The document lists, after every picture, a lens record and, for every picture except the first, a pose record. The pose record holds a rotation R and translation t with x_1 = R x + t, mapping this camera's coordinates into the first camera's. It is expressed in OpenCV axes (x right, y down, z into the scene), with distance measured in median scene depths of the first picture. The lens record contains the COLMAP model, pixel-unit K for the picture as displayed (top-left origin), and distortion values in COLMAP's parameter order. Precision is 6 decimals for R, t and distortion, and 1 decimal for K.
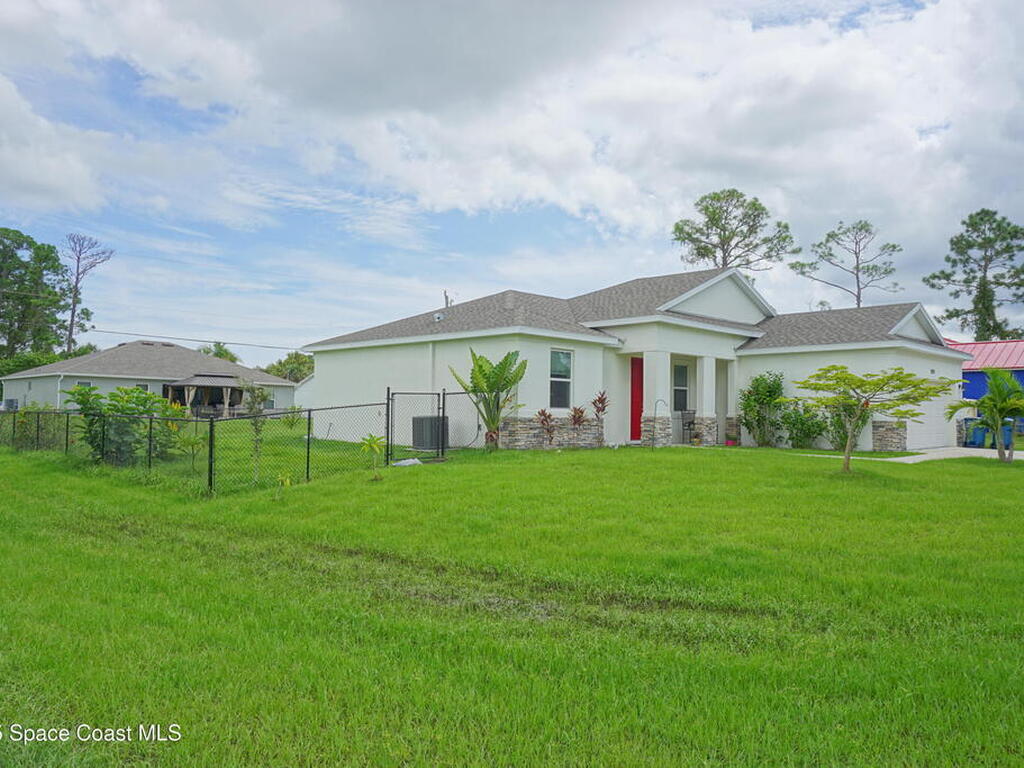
lens RADIAL K [[764.2, 0, 517.1], [0, 764.2, 388.6], [0, 0, 1]] dist [-0.052998, 0.037683]
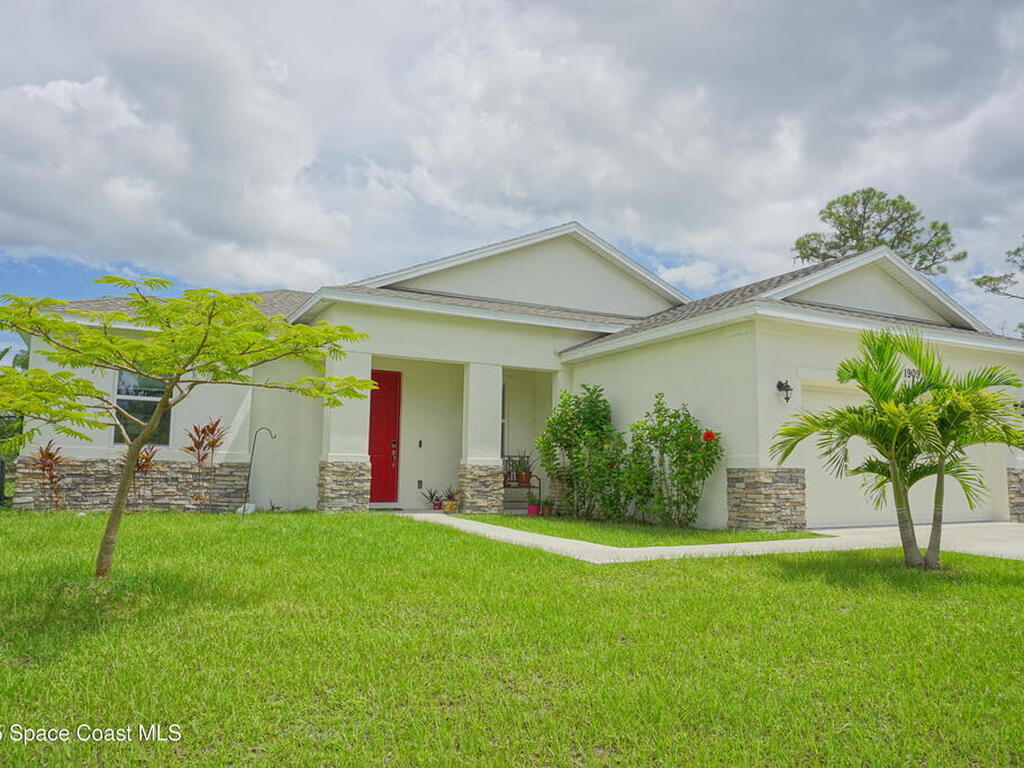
lens RADIAL K [[764.2, 0, 508.0], [0, 764.2, 378.2], [0, 0, 1]] dist [-0.052998, 0.037683]
pose [[0.949396, -0.039085, -0.311639, 0.172400], [0.007114, 0.994648, -0.103076, 0.011995], [0.314000, 0.095643, 0.944593, 0.167411]]
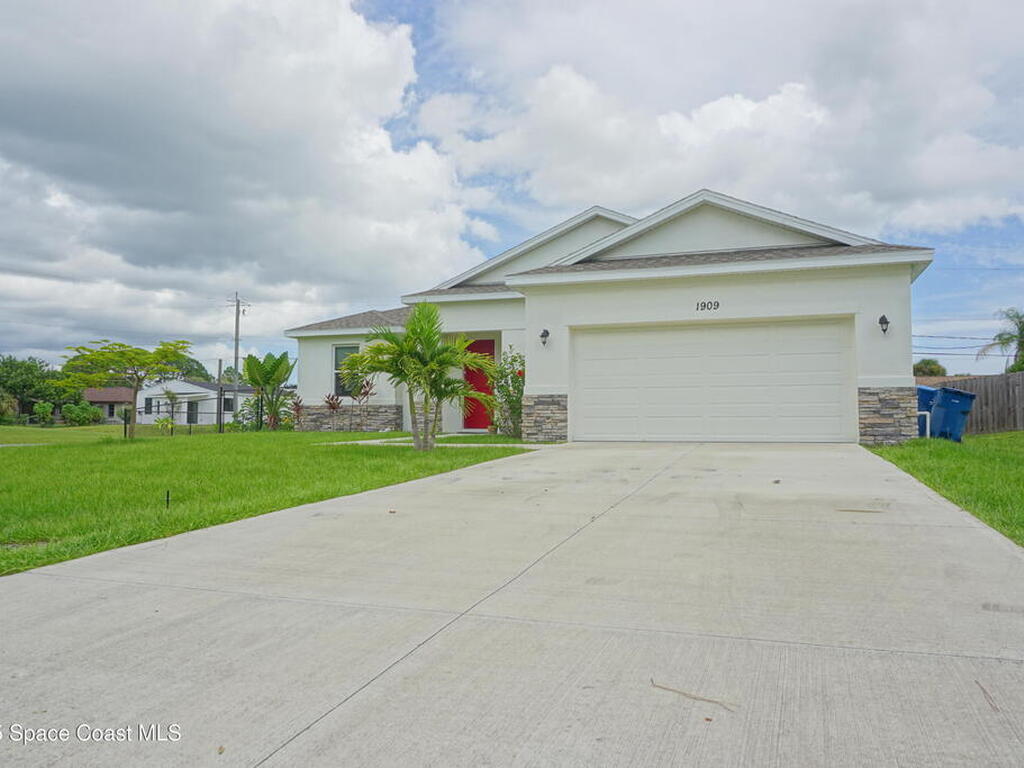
lens RADIAL K [[764.2, 0, 515.4], [0, 764.2, 382.7], [0, 0, 1]] dist [-0.052998, 0.037683]
pose [[0.453456, -0.059647, -0.889281, 0.371142], [0.026229, 0.998219, -0.053580, 0.023083], [0.890893, 0.000971, 0.454213, 0.232895]]
